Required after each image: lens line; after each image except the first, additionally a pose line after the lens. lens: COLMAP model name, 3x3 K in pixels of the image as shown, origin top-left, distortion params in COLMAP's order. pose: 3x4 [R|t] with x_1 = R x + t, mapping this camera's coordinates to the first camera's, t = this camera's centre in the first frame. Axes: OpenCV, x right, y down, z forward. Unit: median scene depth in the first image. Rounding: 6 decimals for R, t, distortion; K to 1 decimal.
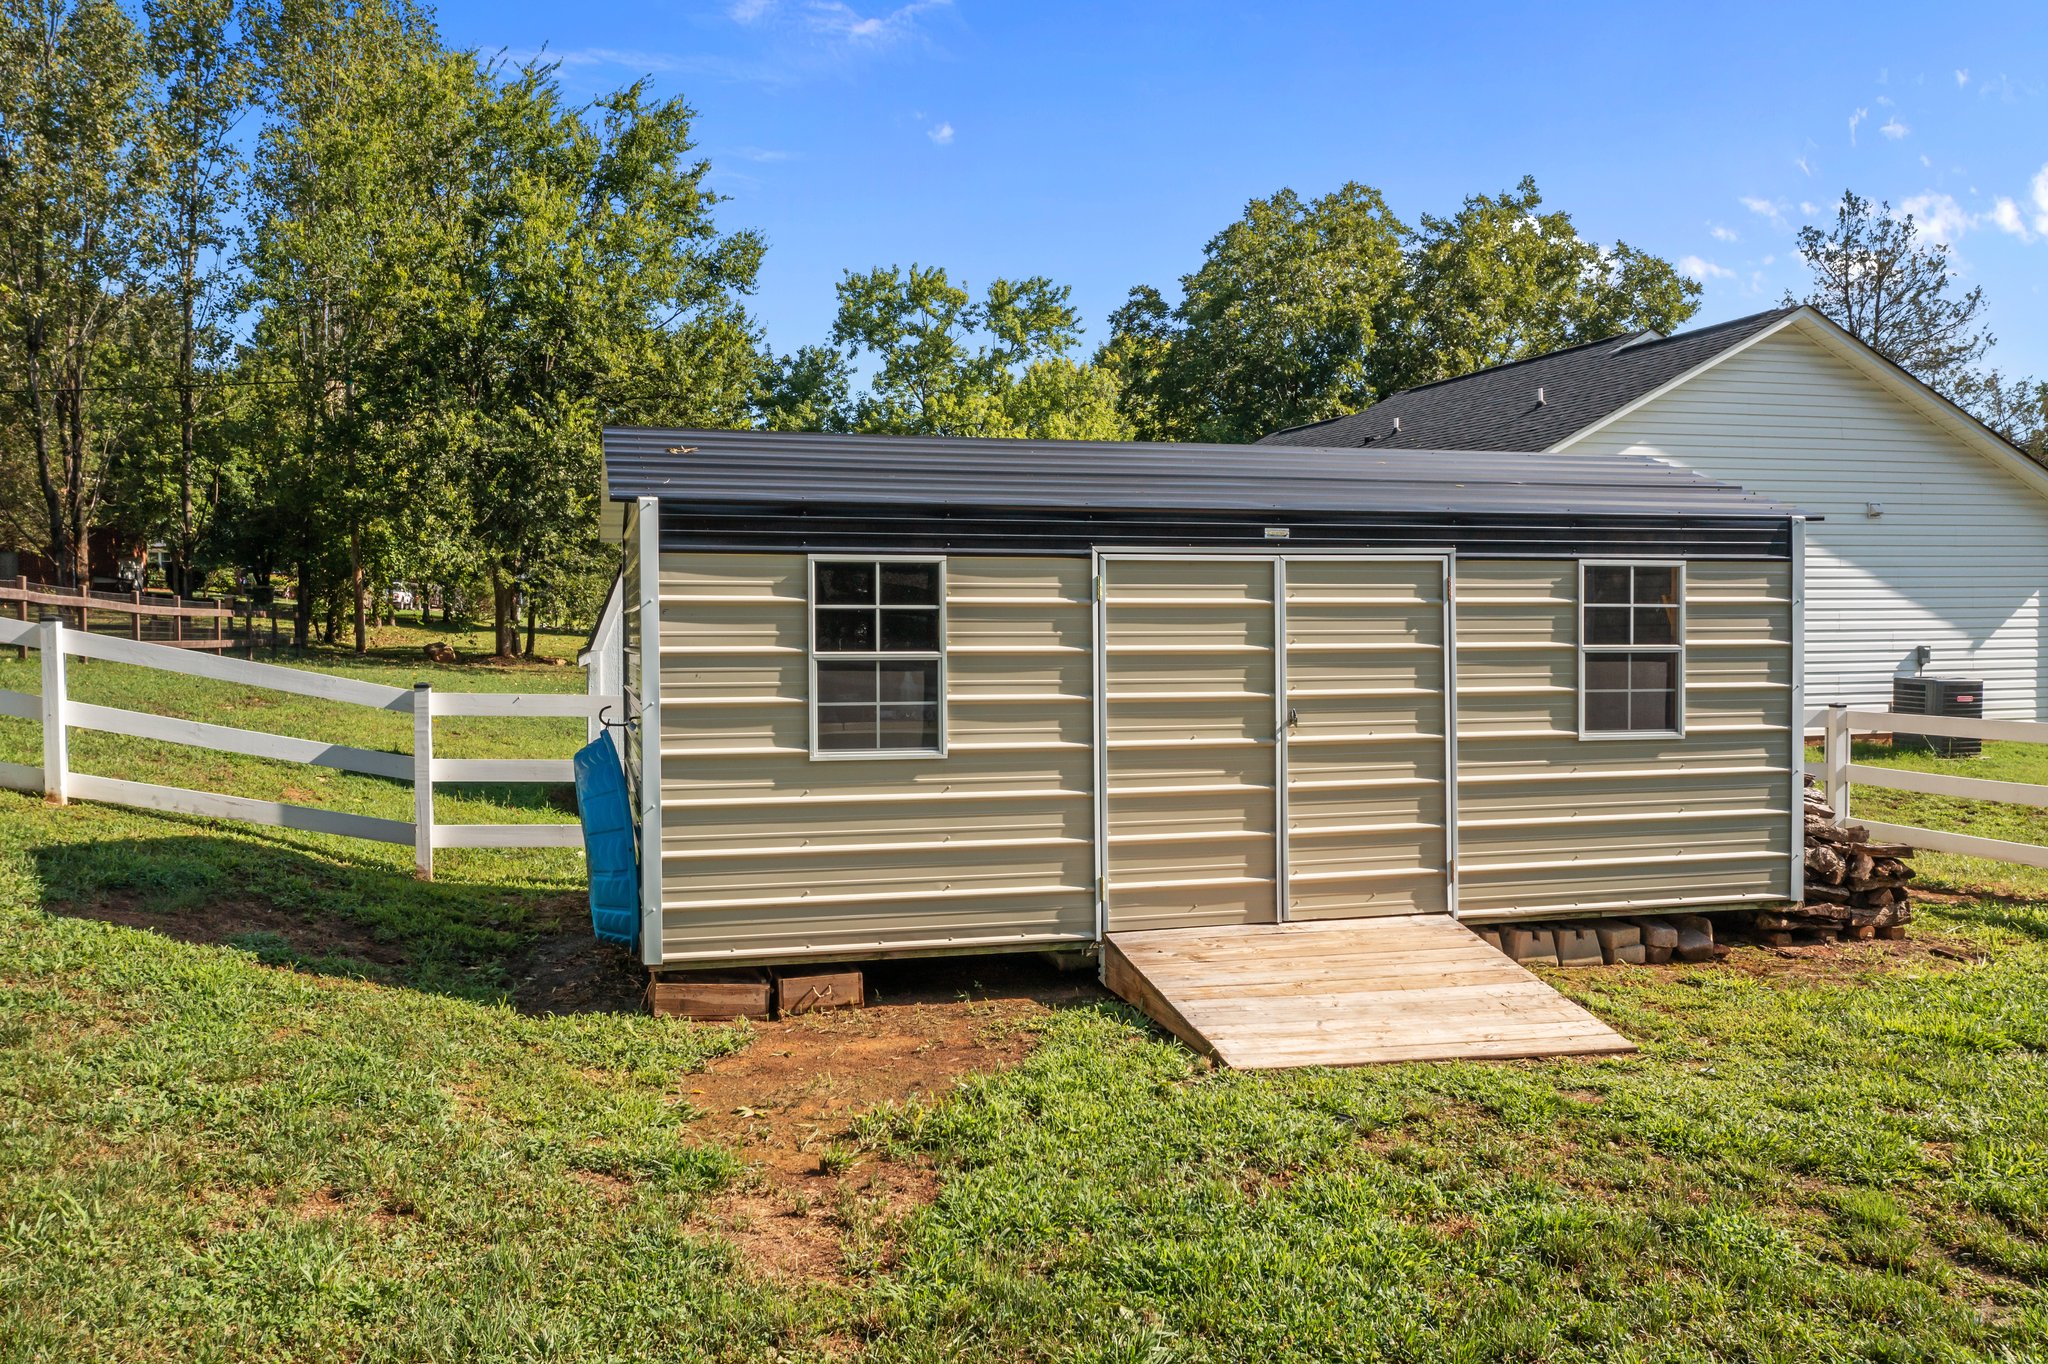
lens RADIAL K [[1734.6, 0, 1024.7], [0, 1734.6, 670.5], [0, 0, 1]] dist [-0.001180, 0.013431]
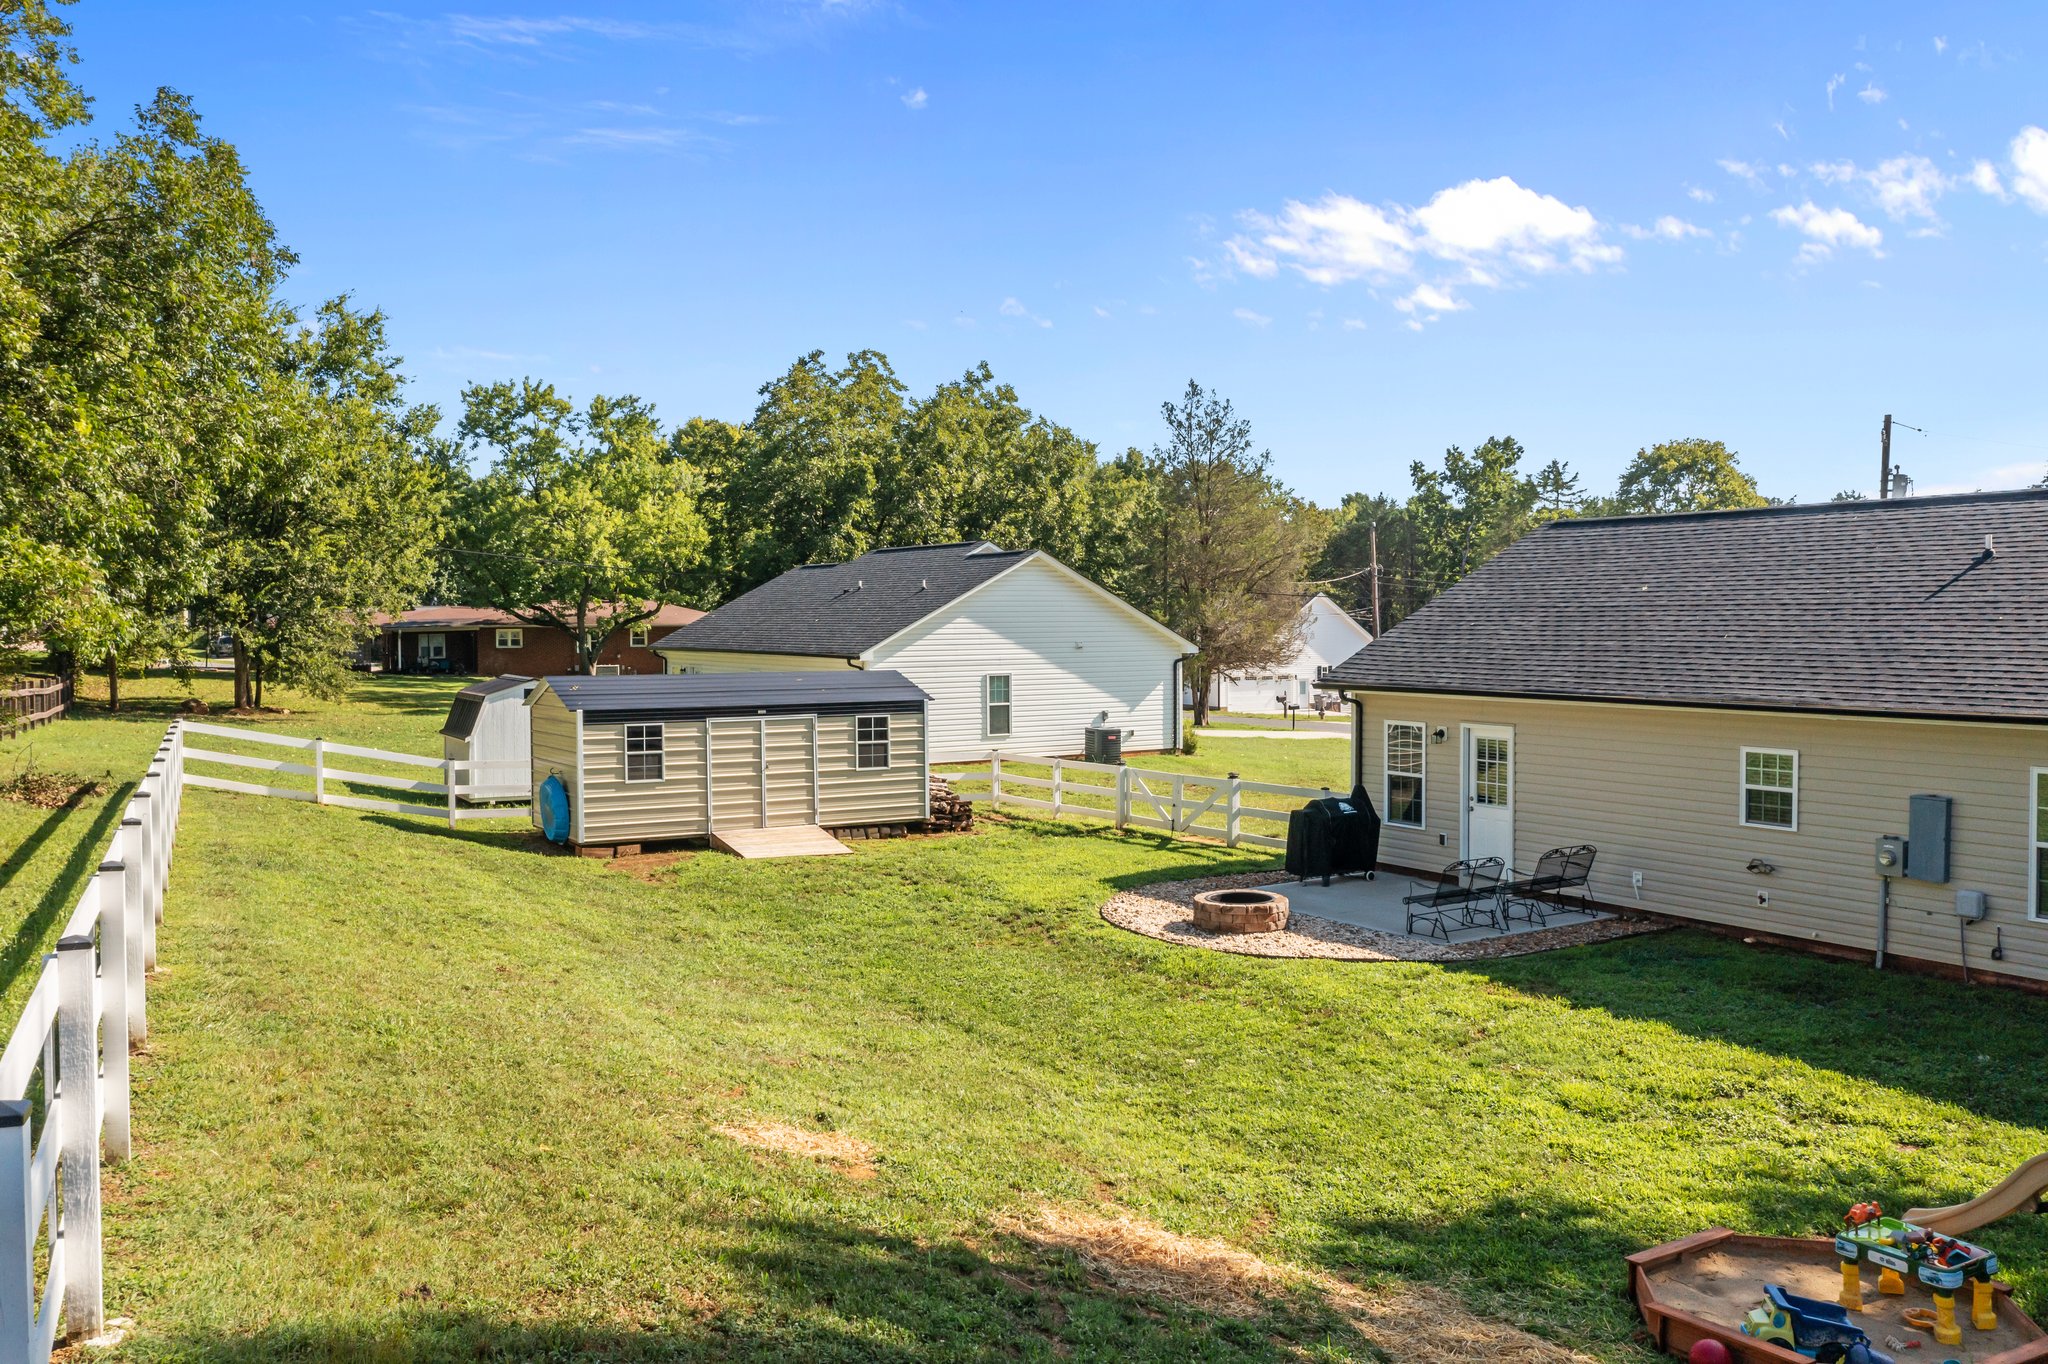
lens RADIAL K [[1734.6, 0, 1037.7], [0, 1734.6, 675.2], [0, 0, 1]] dist [-0.001180, 0.013431]
pose [[0.968161, -0.010452, 0.250112, -0.158729], [0.010210, 0.999945, 0.002264, -0.136438], [-0.250122, 0.000362, 0.968214, -2.140853]]
